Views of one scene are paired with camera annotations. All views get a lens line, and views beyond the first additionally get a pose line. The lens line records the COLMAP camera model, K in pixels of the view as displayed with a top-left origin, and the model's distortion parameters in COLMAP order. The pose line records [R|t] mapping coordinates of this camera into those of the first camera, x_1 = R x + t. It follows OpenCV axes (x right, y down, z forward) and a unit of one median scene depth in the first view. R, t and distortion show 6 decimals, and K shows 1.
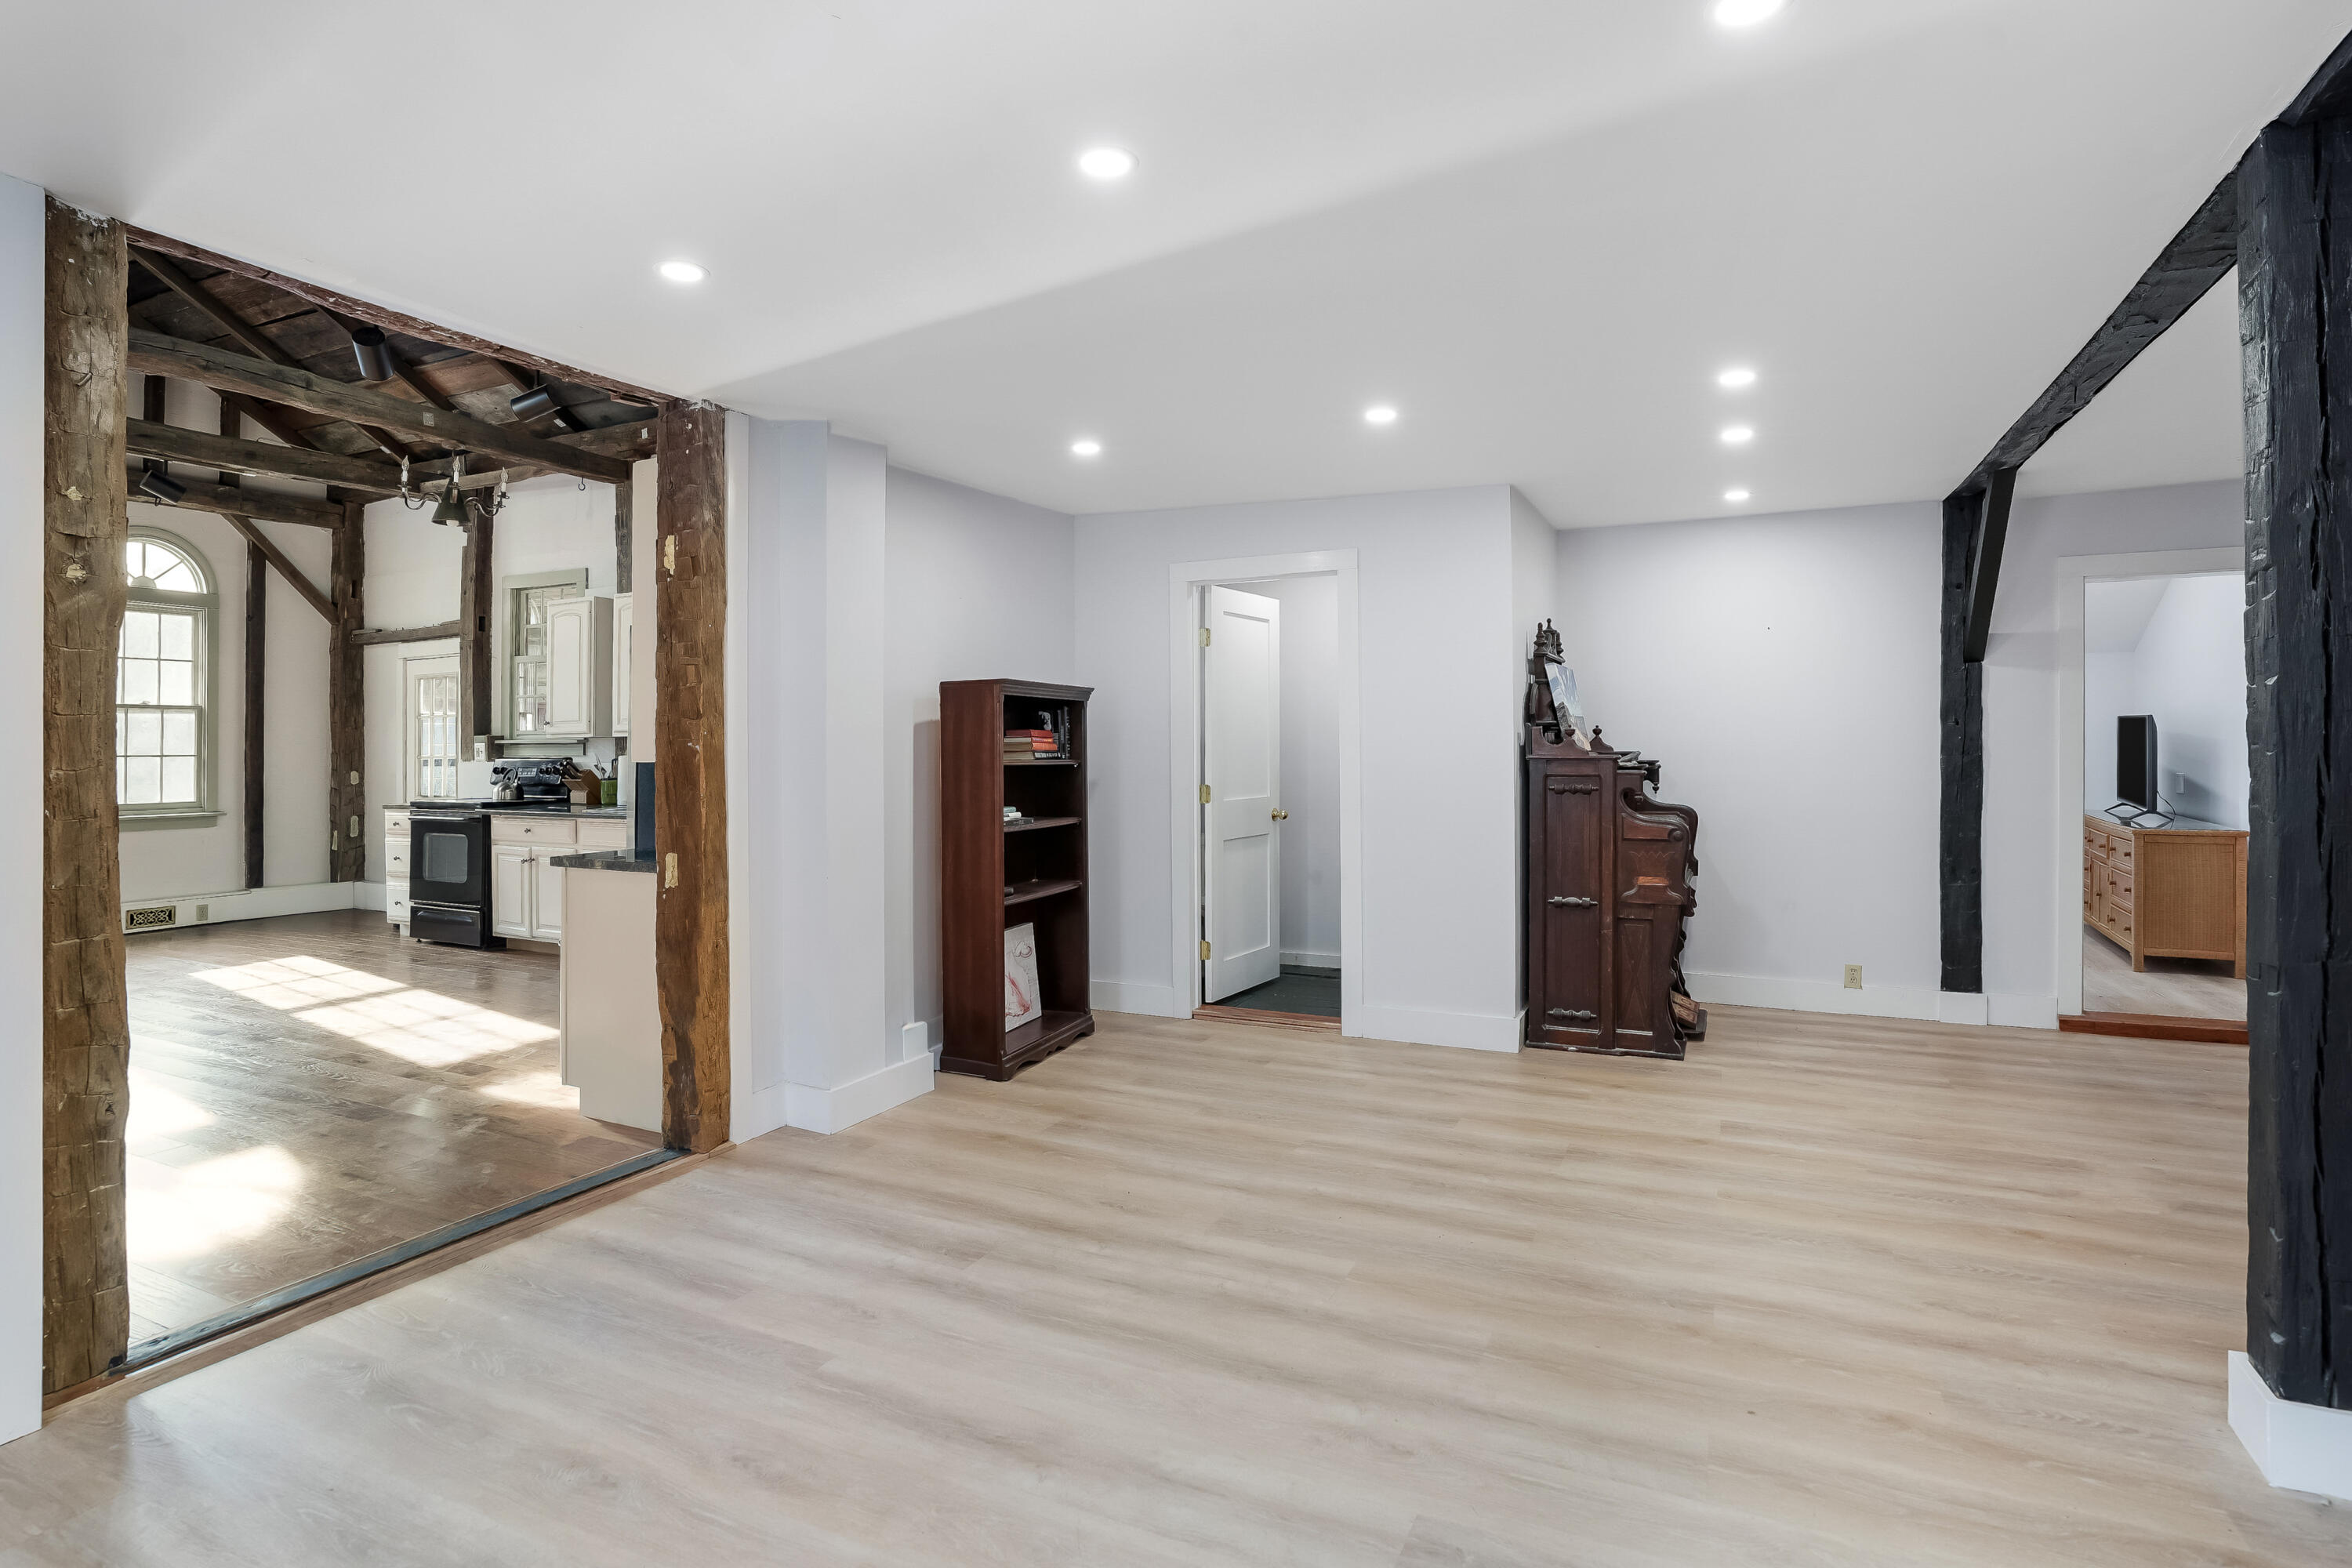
lens RADIAL K [[1148.6, 0, 1180.9], [0, 1148.6, 722.8], [0, 0, 1]] dist [-0.023140, 0.001883]
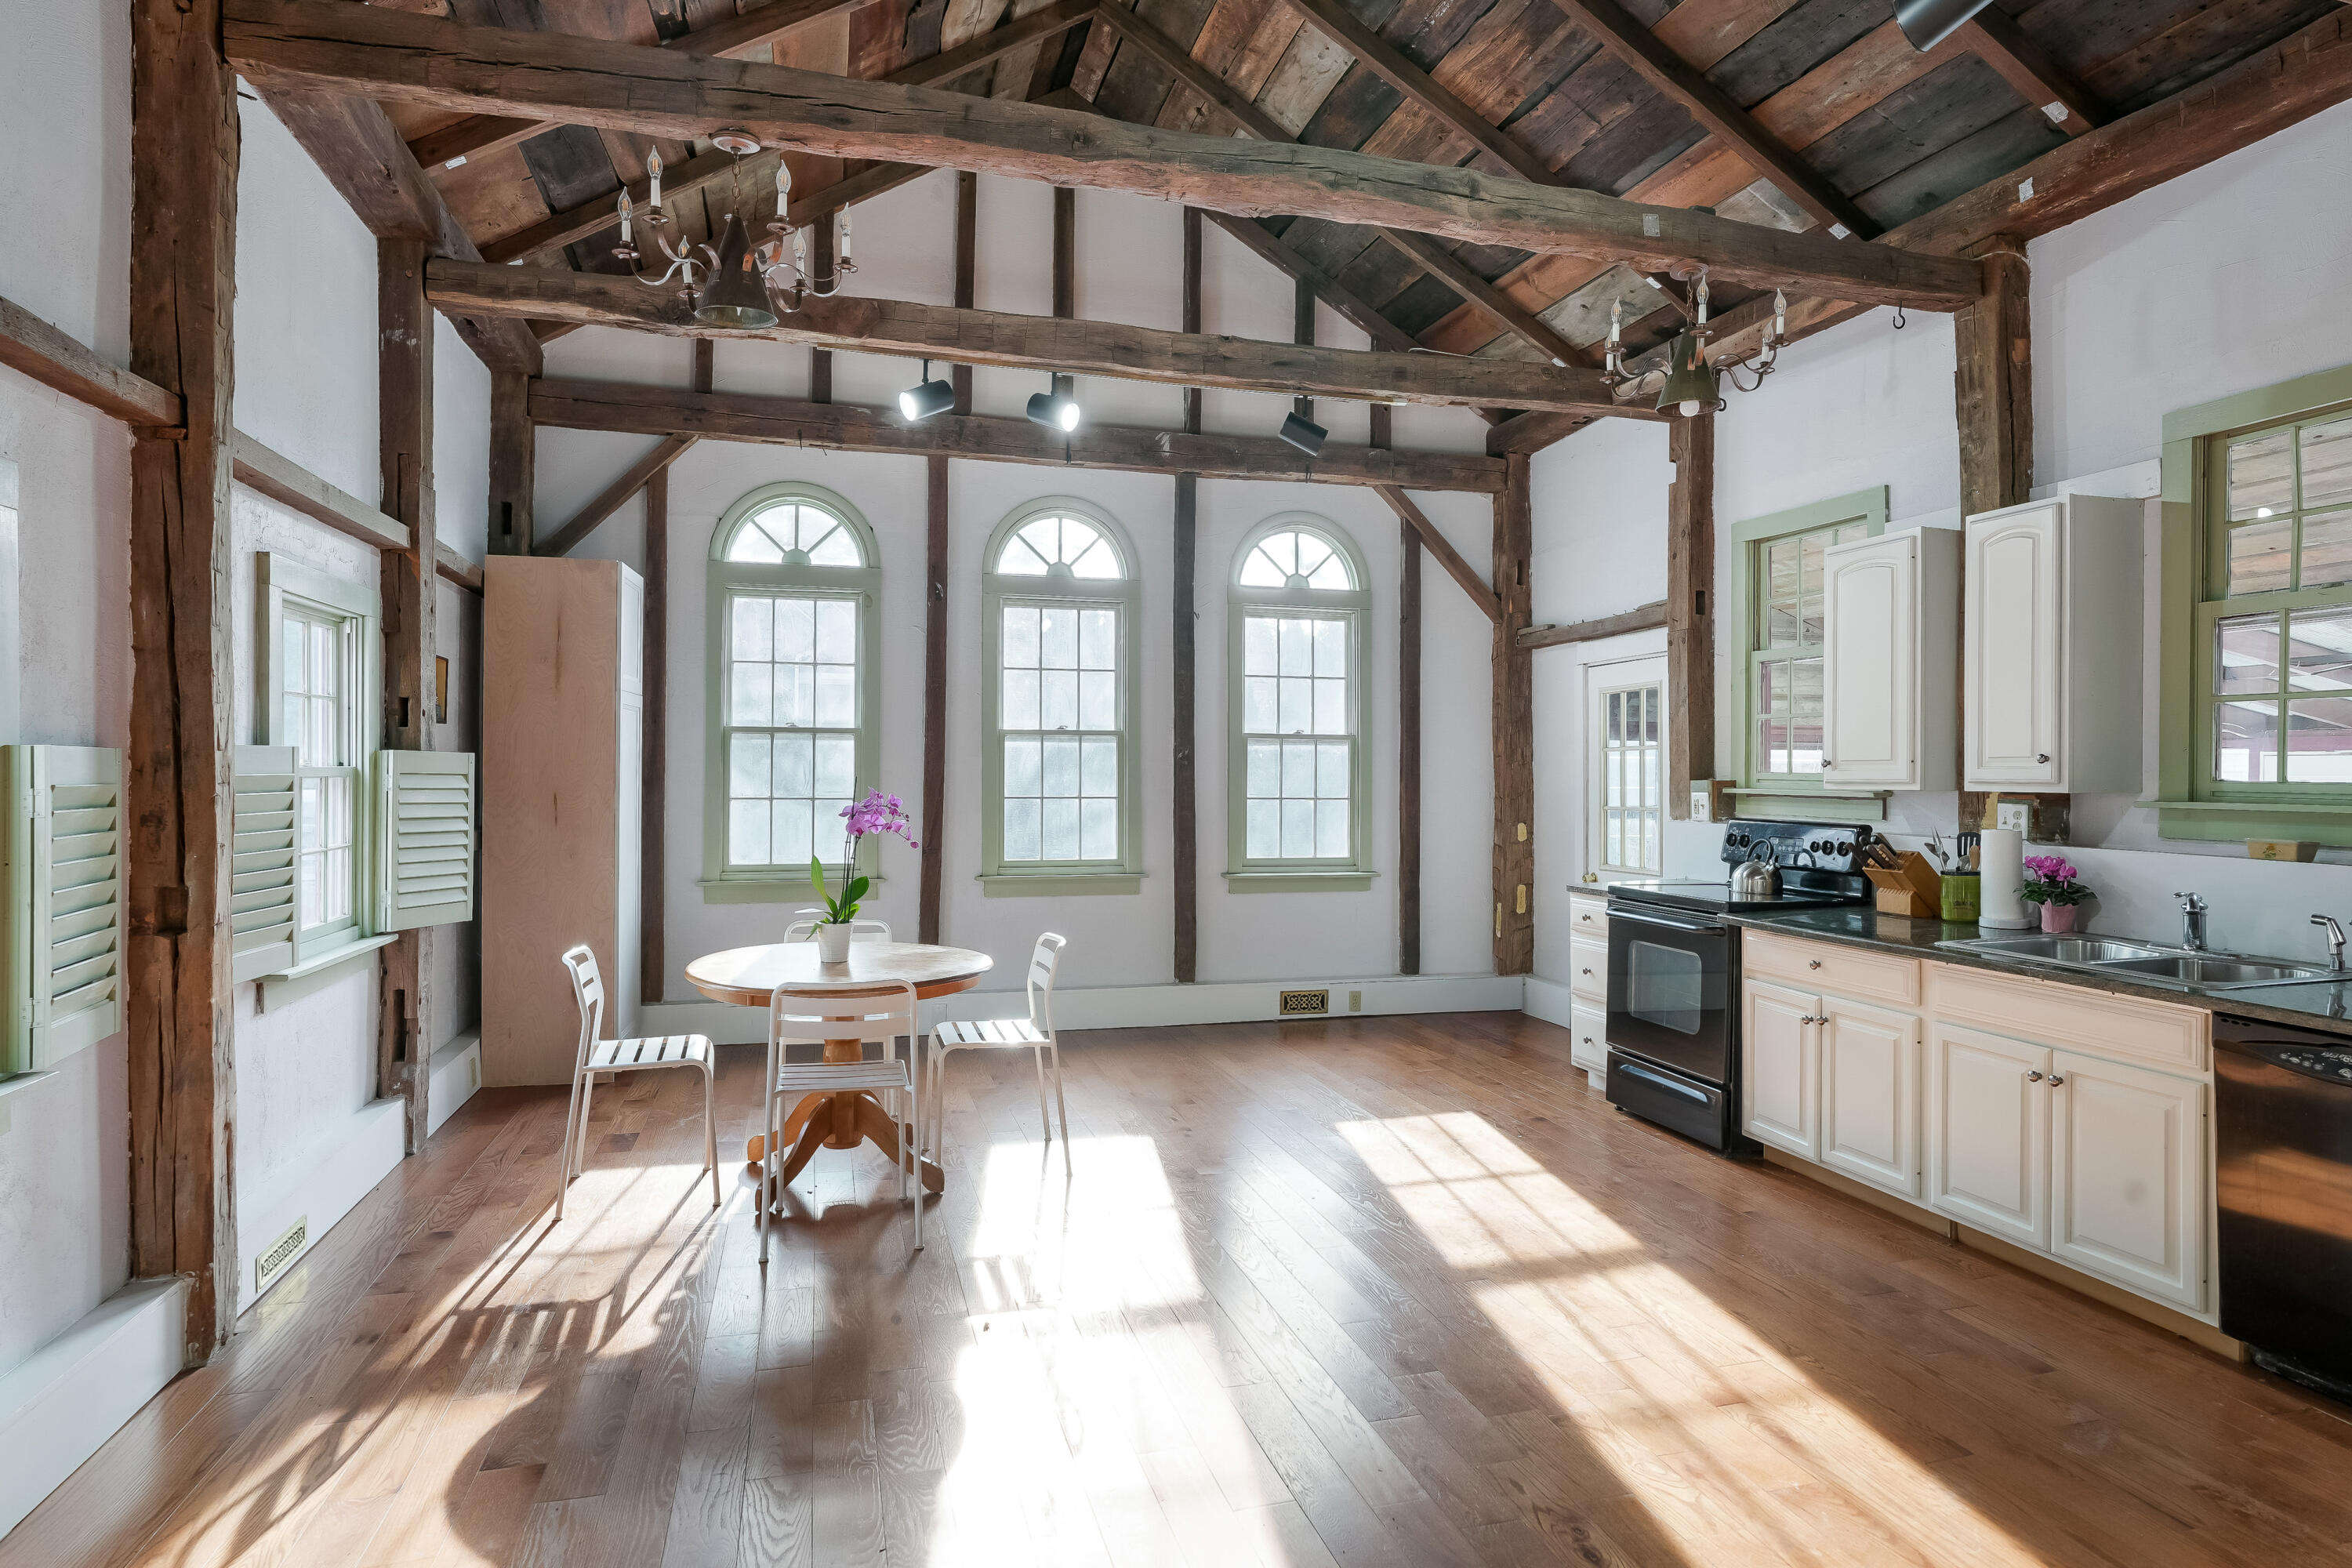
lens RADIAL K [[1148.6, 0, 1180.9], [0, 1148.6, 722.8], [0, 0, 1]] dist [-0.023140, 0.001883]
pose [[0.630381, -0.011990, -0.776193, -0.328116], [0.000691, 0.999889, -0.014885, -0.012001], [0.776286, 0.008847, 0.630319, 0.408347]]
